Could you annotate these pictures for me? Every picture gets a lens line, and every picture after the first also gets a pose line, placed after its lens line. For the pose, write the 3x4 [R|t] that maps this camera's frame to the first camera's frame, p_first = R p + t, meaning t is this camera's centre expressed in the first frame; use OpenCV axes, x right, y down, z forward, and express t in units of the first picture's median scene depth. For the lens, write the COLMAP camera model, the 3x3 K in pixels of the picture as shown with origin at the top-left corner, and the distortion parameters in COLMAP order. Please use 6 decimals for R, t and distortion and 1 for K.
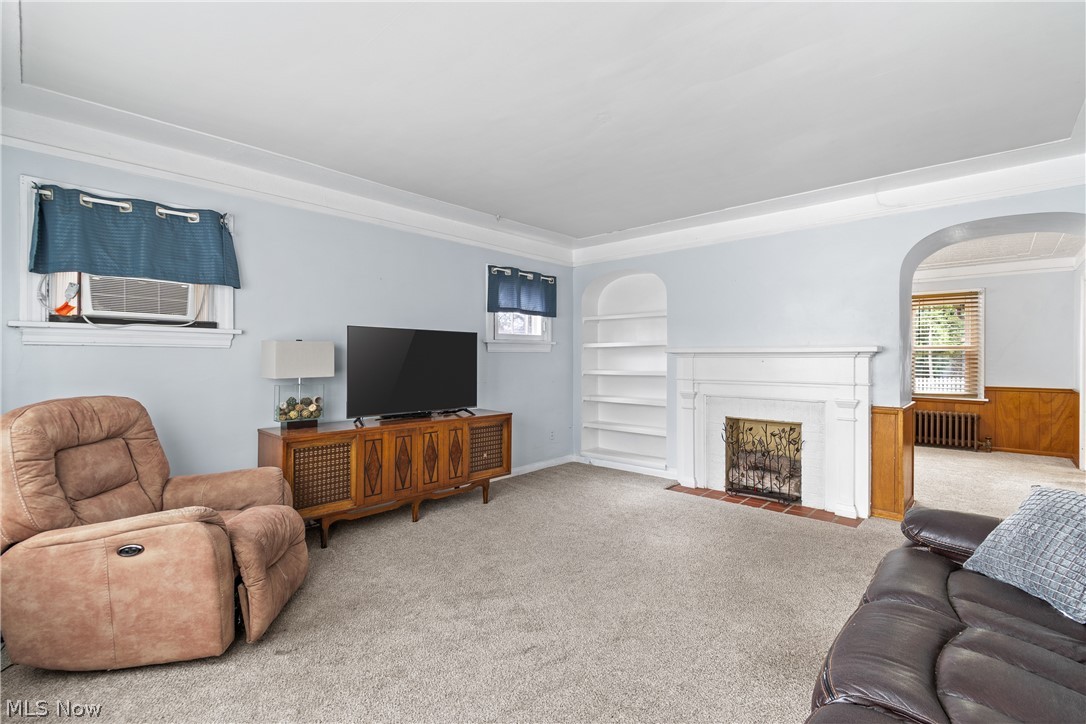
lens RADIAL K [[492.3, 0, 558.8], [0, 492.3, 353.0], [0, 0, 1]] dist [-0.001555, -0.002172]
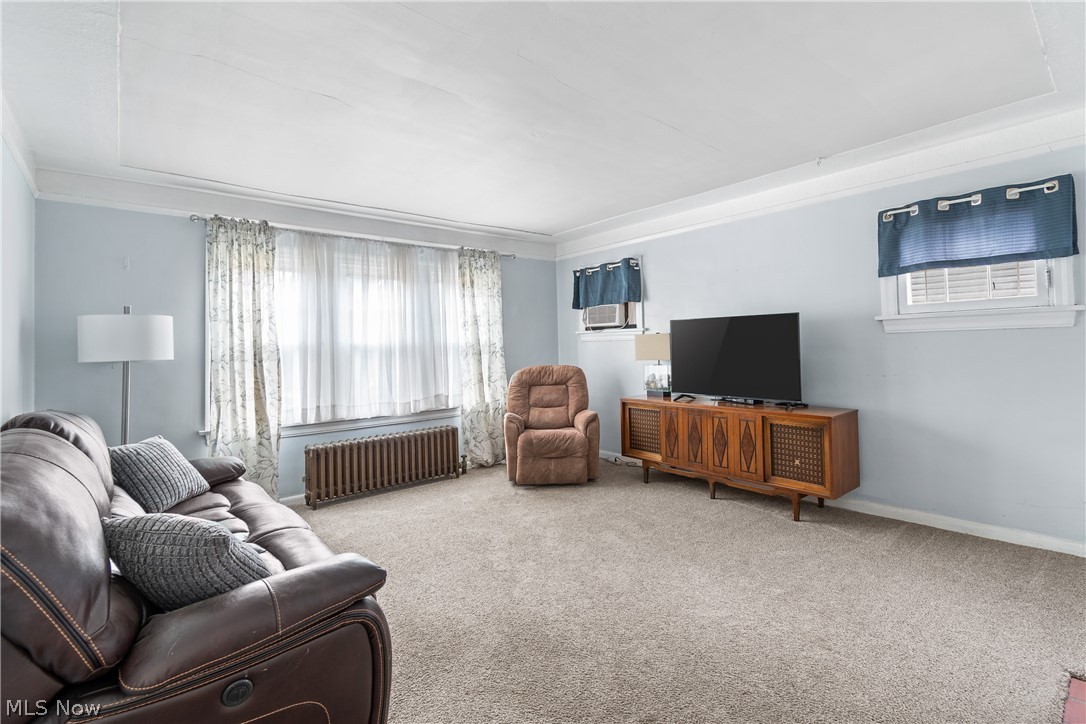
lens RADIAL K [[492.3, 0, 554.4], [0, 492.3, 339.2], [0, 0, 1]] dist [-0.001555, -0.002172]
pose [[-0.121284, -0.023882, -0.992331, 0.718289], [0.020564, 0.999436, -0.026566, 0.017542], [0.992405, -0.023629, -0.120724, 0.707629]]
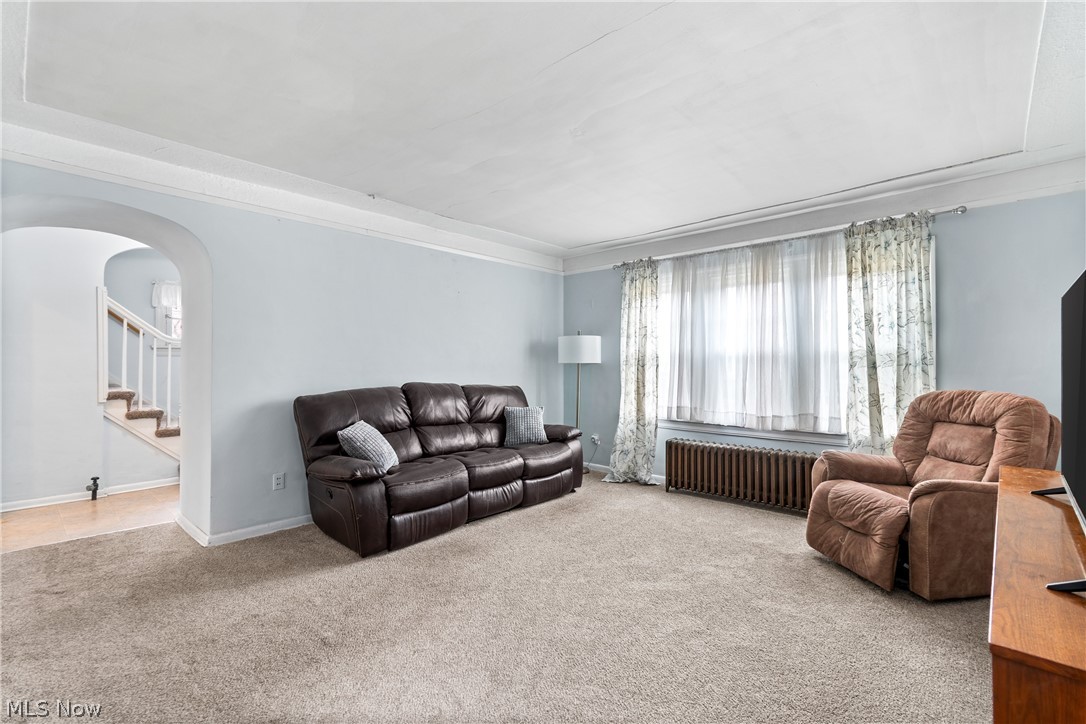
lens RADIAL K [[492.3, 0, 568.0], [0, 492.3, 359.0], [0, 0, 1]] dist [-0.001555, -0.002172]
pose [[-0.999941, -0.004502, -0.009885, 0.073198], [-0.004493, 0.999989, -0.000929, 0.007447], [0.009889, -0.000885, -0.999951, 1.254219]]
